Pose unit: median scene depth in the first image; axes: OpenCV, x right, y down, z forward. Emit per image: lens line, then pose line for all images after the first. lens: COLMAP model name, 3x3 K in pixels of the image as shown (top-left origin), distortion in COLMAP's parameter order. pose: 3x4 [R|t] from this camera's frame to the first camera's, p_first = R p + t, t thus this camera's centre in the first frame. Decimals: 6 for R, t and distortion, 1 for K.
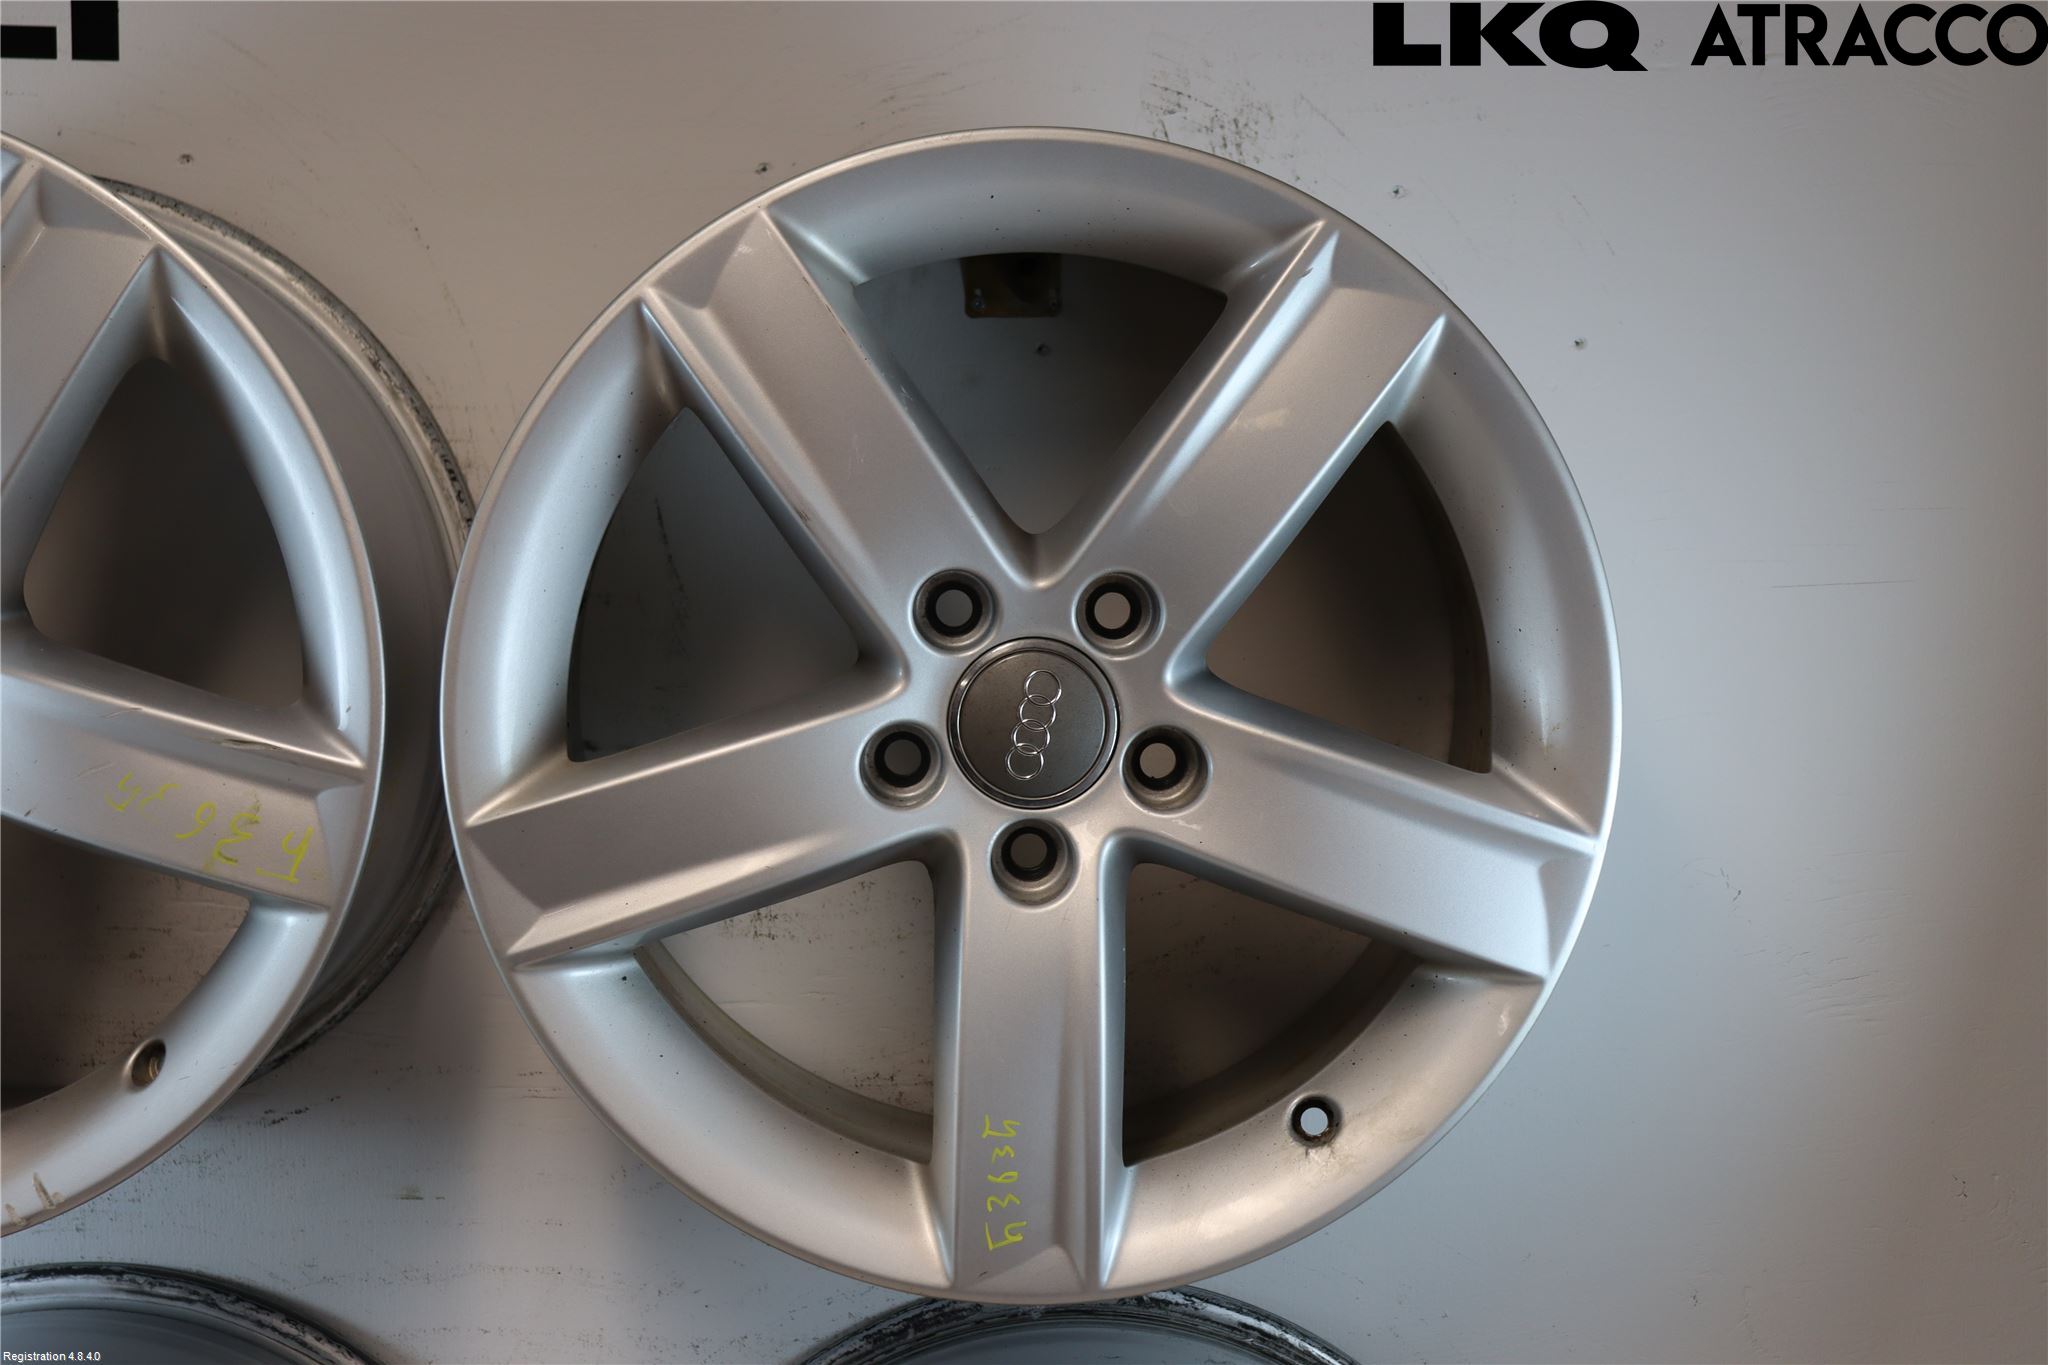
lens RADIAL K [[2267.9, 0, 1024.0], [0, 2267.9, 682.5], [0, 0, 1]] dist [-0.078613, 0.187725]
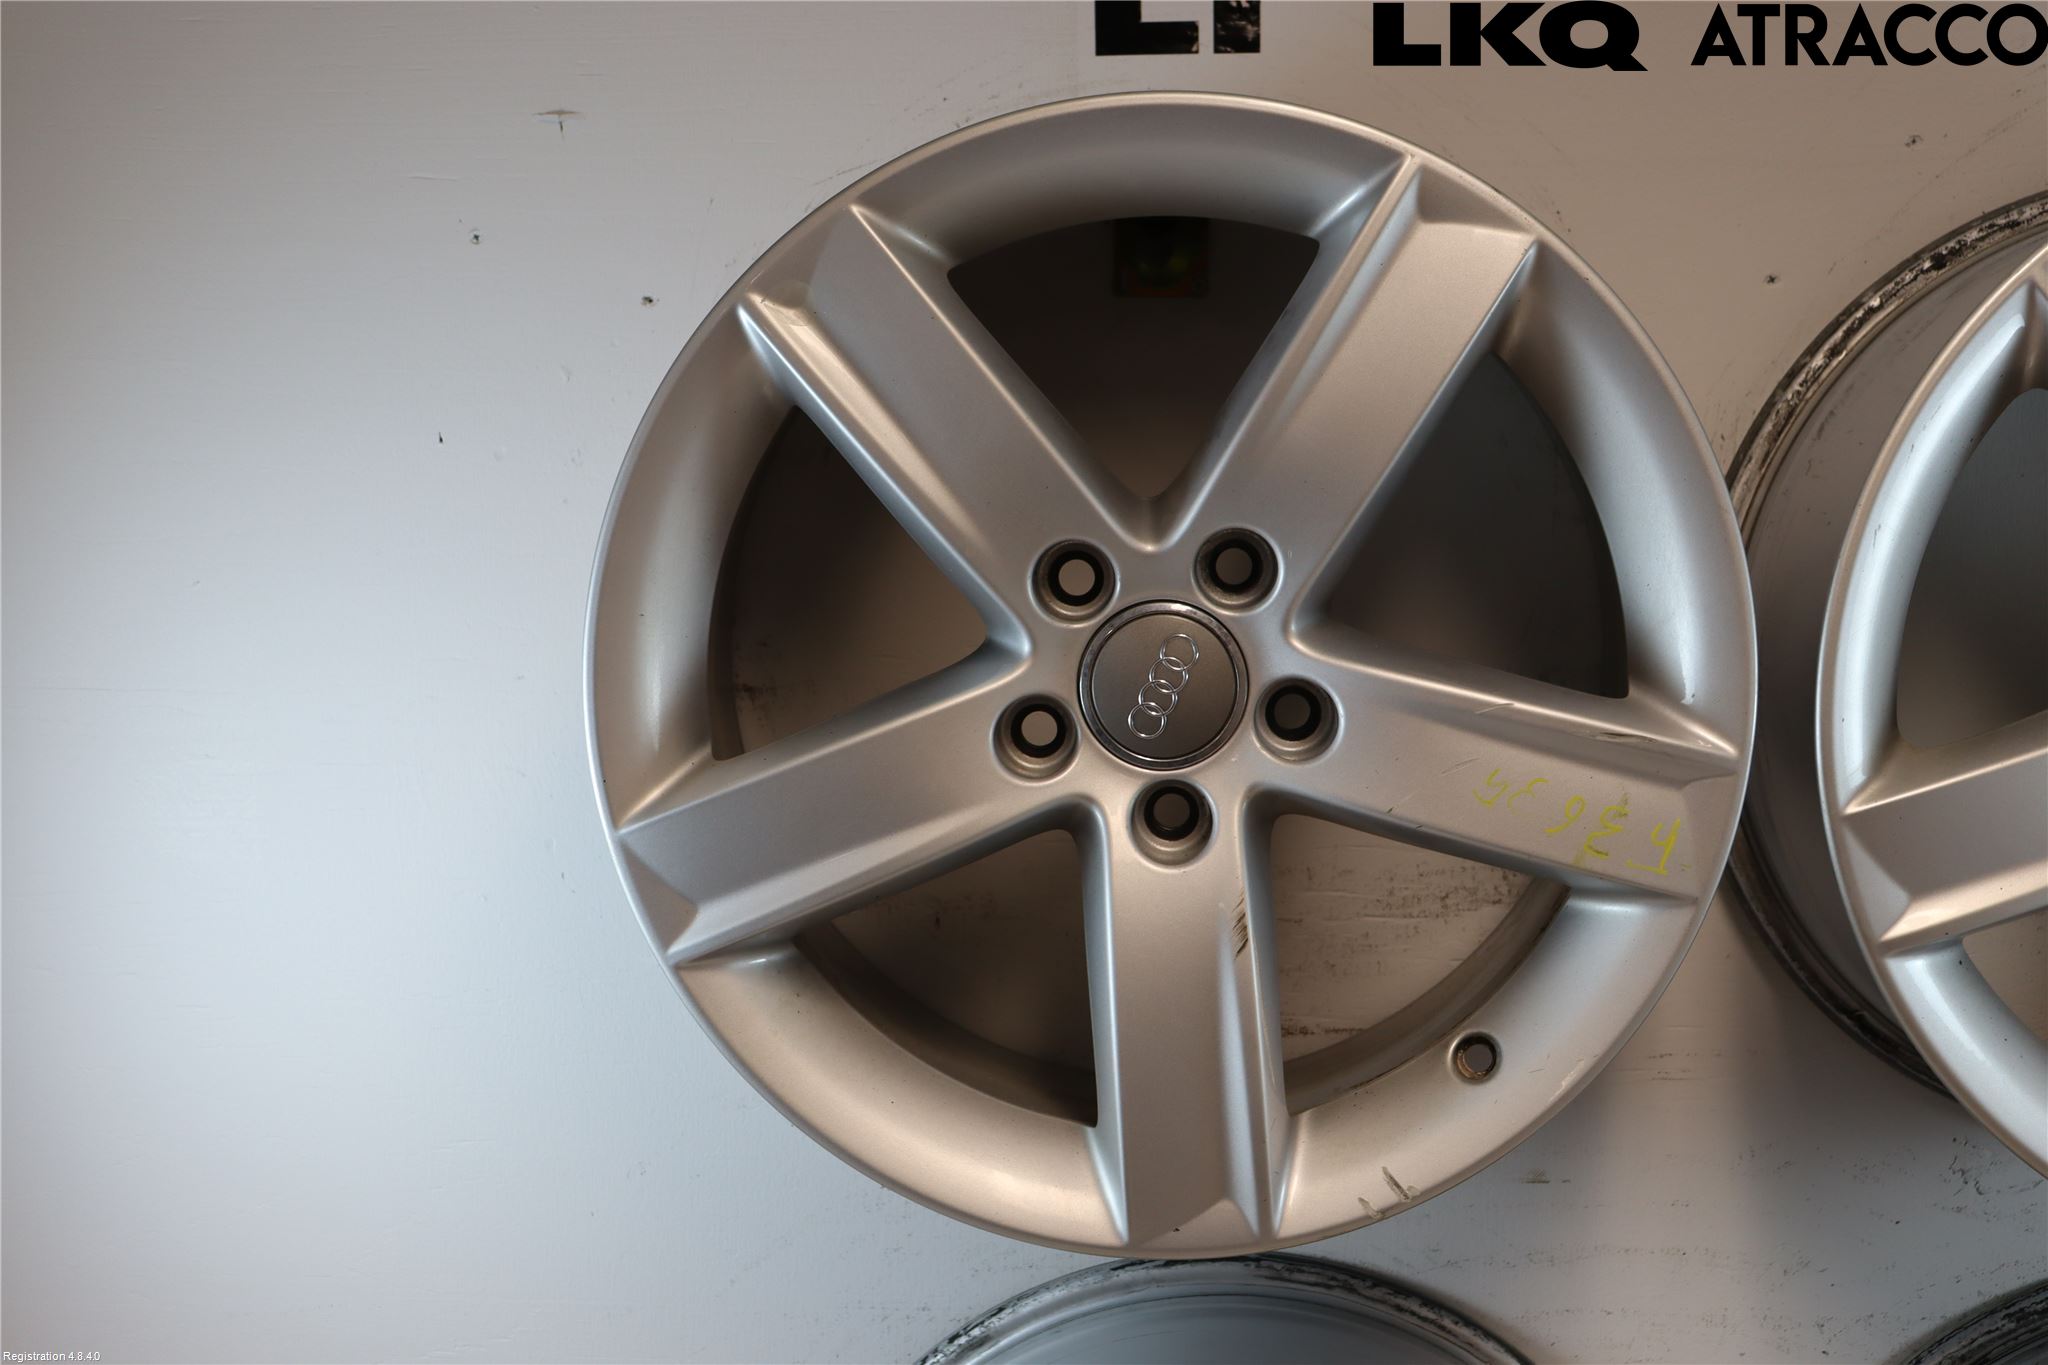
lens RADIAL K [[2240.1, 0, 1024.0], [0, 2240.1, 682.5], [0, 0, 1]] dist [-0.057695, 0.173443]
pose [[0.999150, -0.018575, -0.036794, -0.464742], [0.019199, 0.999676, 0.016683, -0.015030], [0.036473, -0.017375, 0.999184, 0.000326]]
